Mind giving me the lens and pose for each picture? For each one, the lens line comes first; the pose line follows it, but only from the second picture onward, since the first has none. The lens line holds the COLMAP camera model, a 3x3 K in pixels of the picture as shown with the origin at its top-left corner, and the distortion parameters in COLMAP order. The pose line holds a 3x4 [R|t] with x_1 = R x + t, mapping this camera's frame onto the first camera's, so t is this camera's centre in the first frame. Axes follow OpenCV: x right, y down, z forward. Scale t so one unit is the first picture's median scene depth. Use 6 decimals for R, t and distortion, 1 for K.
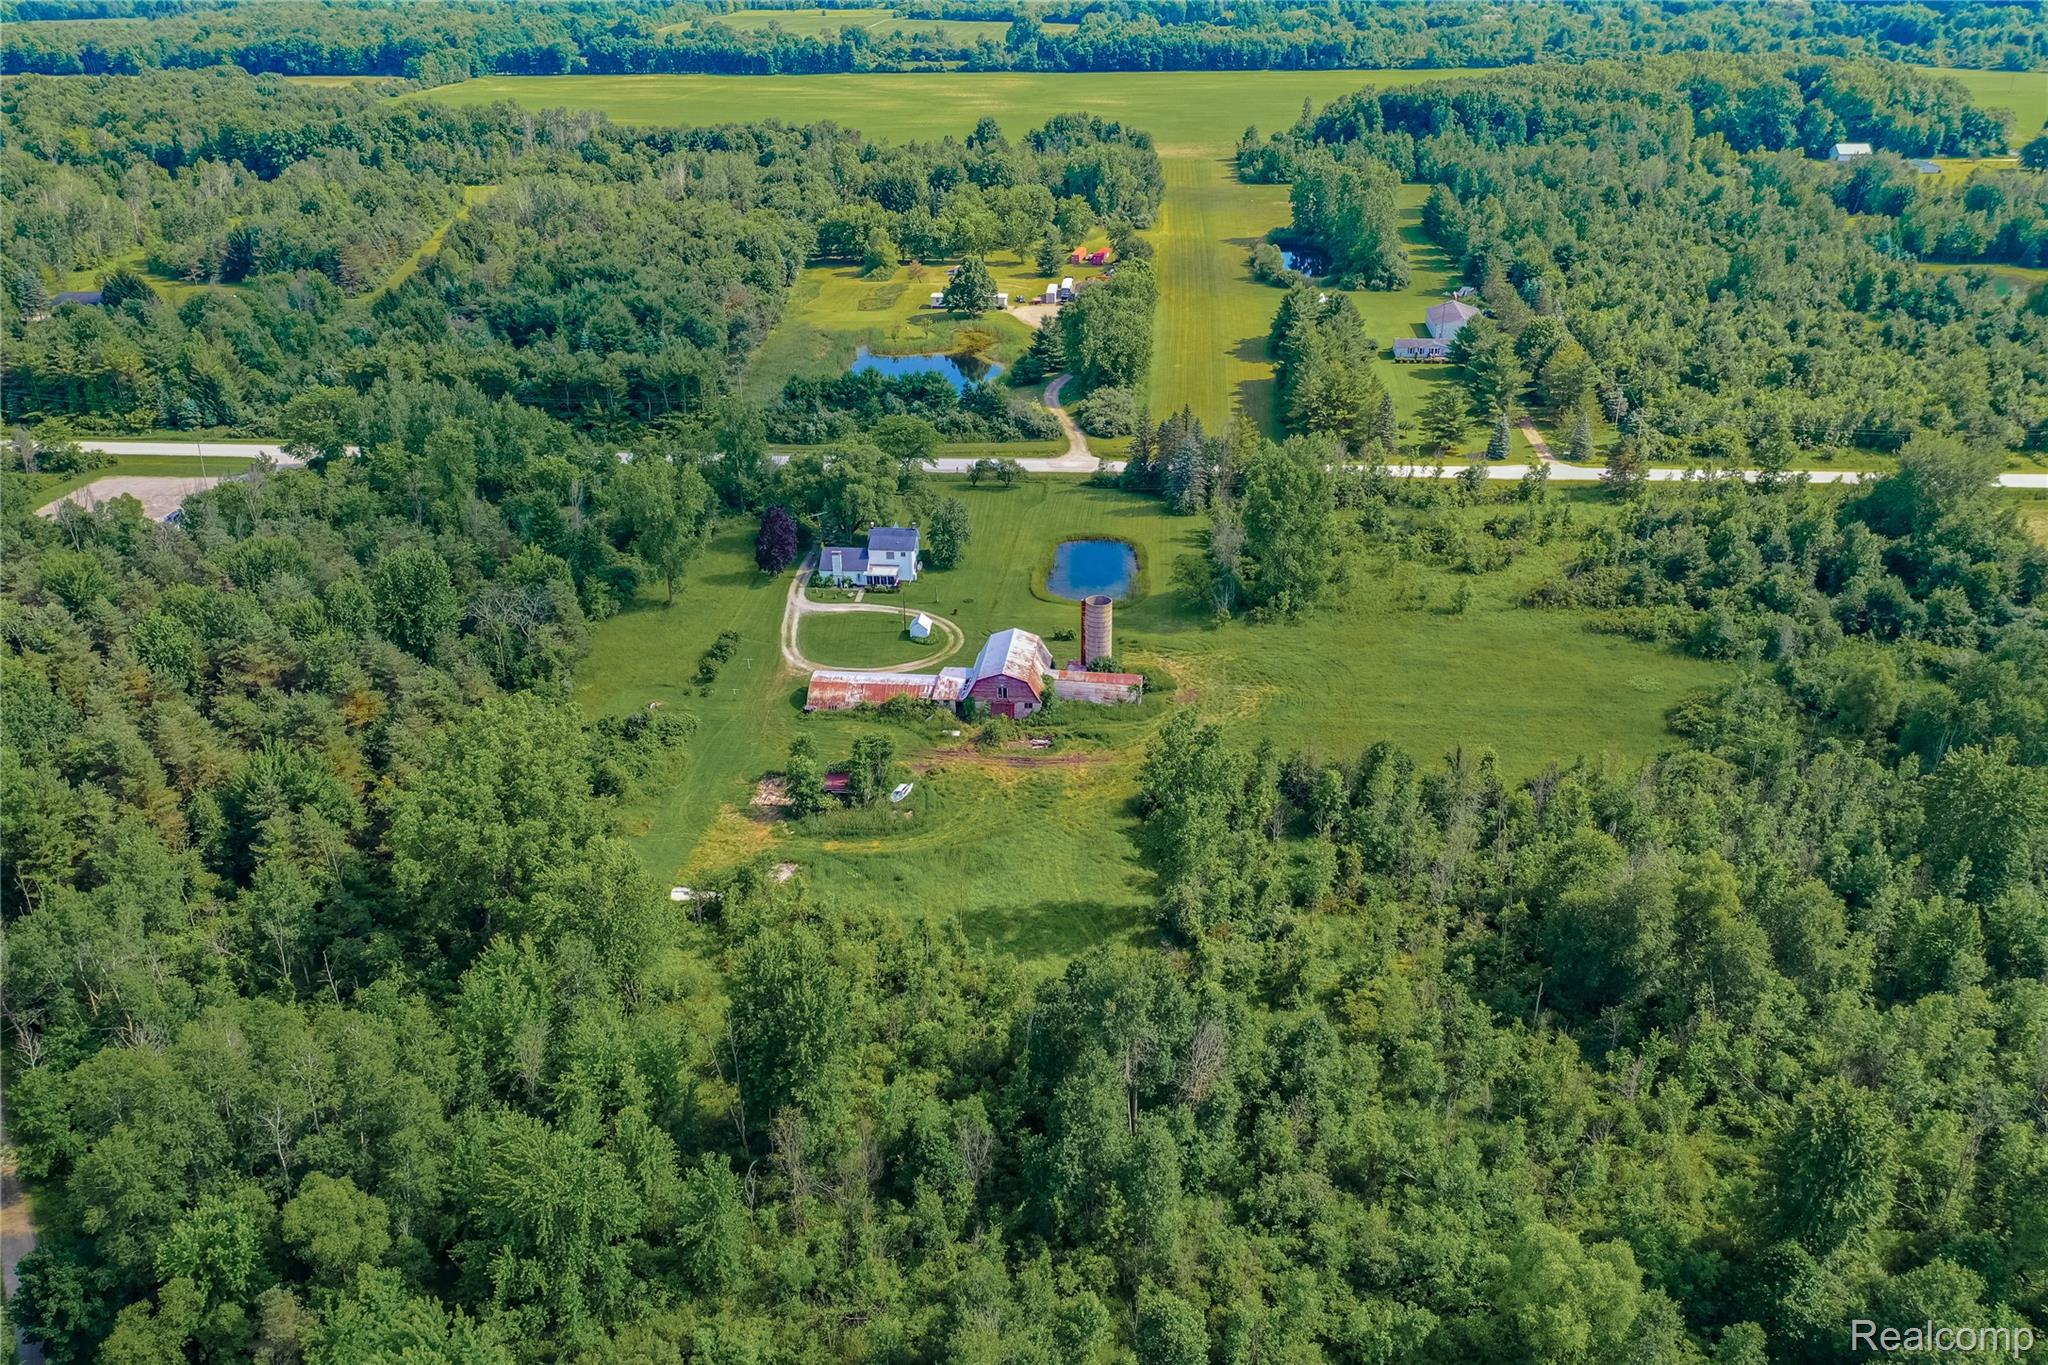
lens RADIAL K [[1627.5, 0, 1031.8], [0, 1627.5, 676.2], [0, 0, 1]] dist [0.003980, 0.006185]
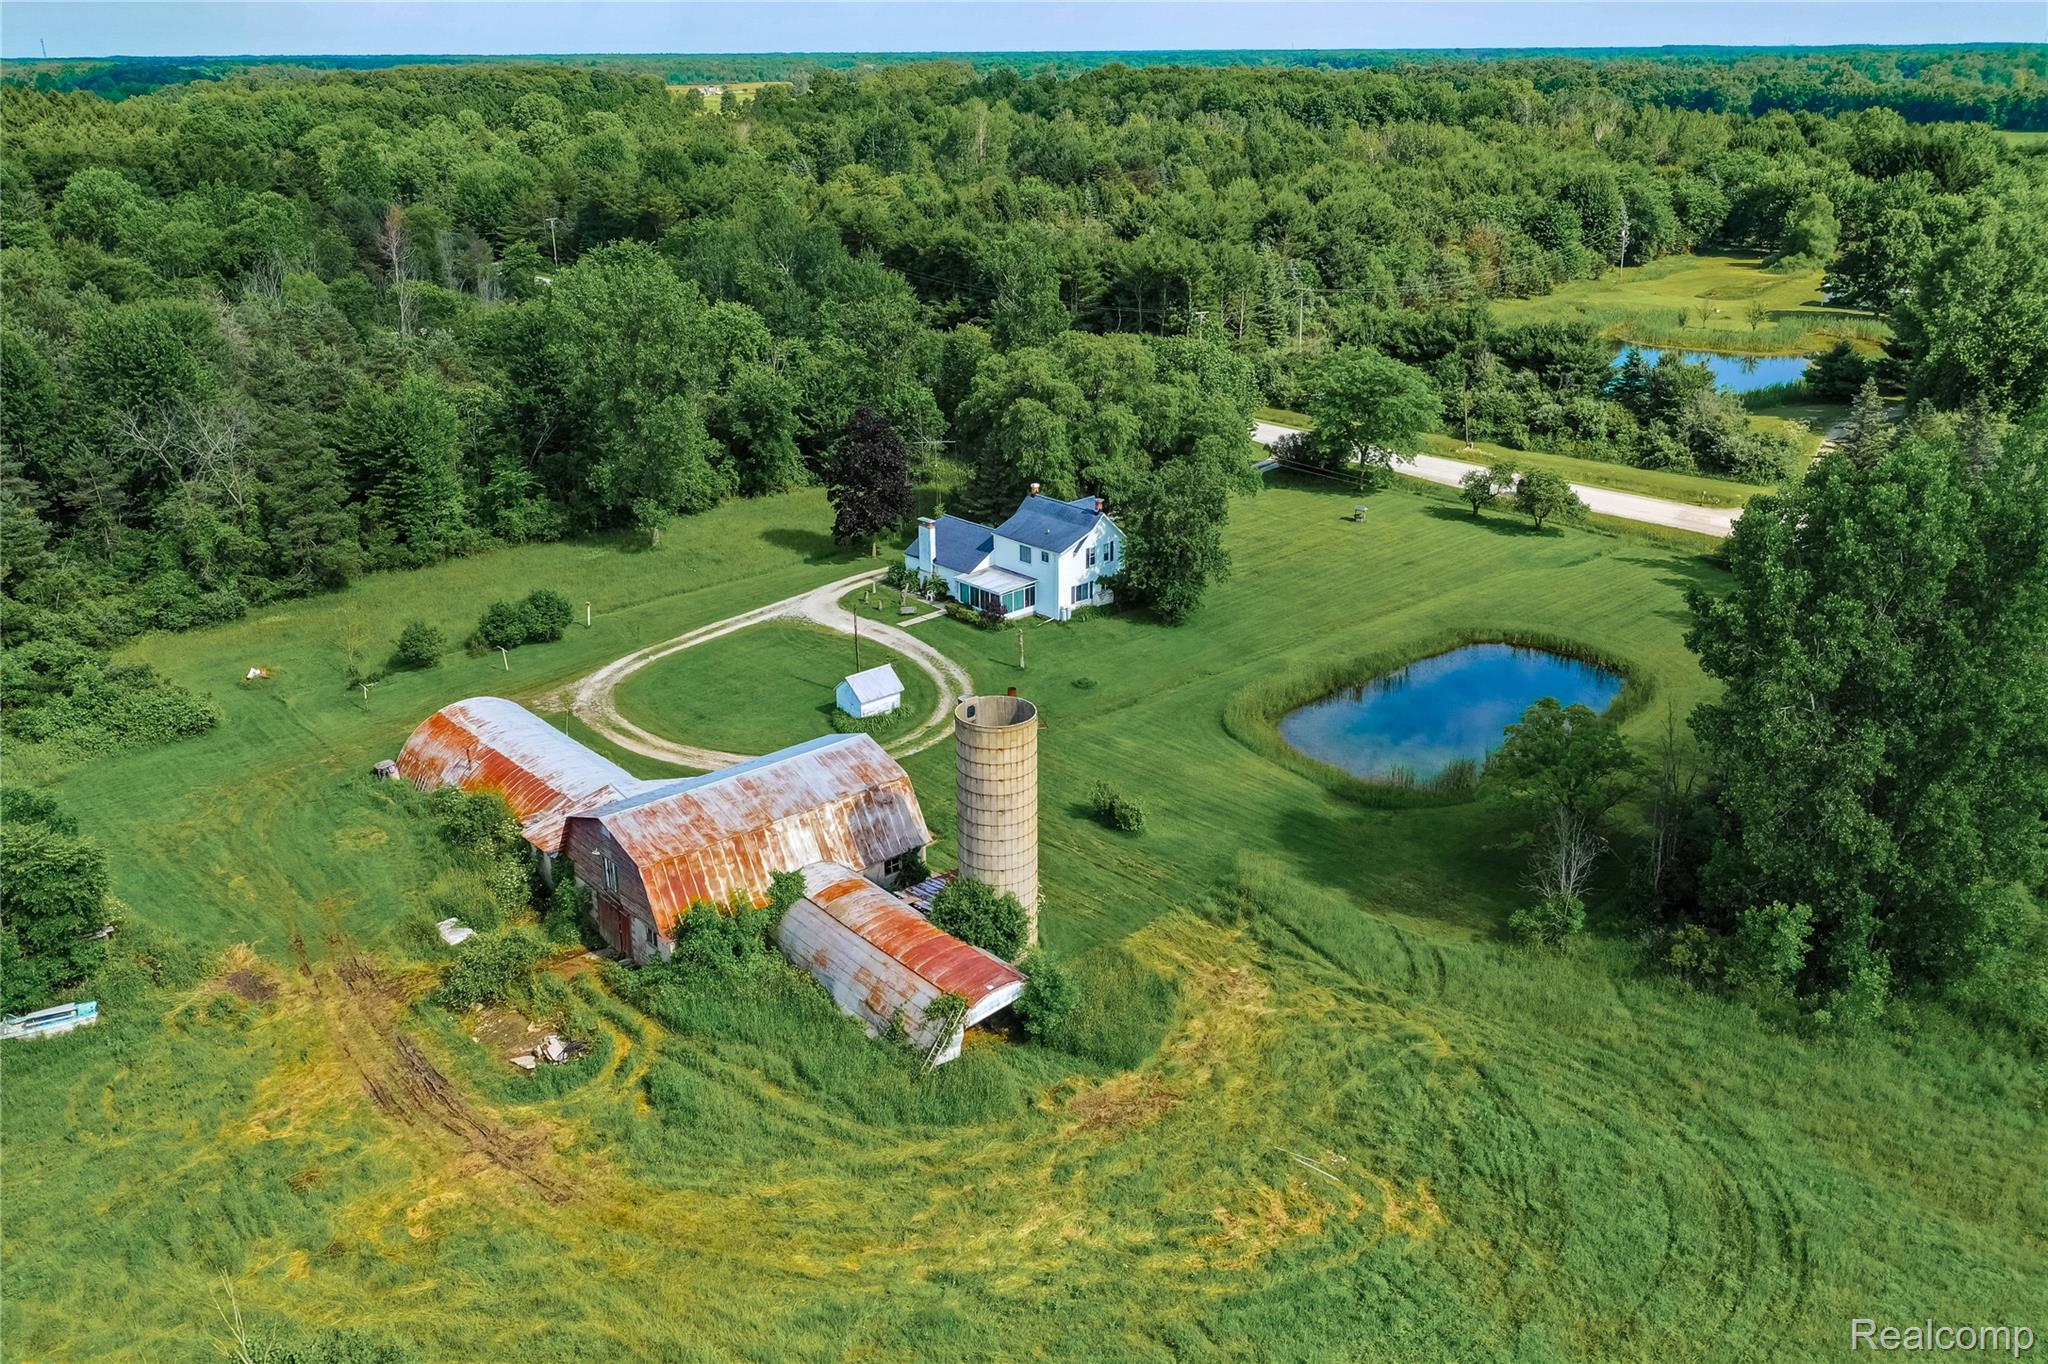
lens RADIAL K [[1627.5, 0, 1018.8], [0, 1627.5, 690.6], [0, 0, 1]] dist [0.003980, 0.006185]
pose [[0.736832, 0.255908, -0.625772, 0.183142], [-0.296144, 0.954240, 0.041532, -0.048880], [0.607765, 0.154717, 0.778900, 0.564668]]
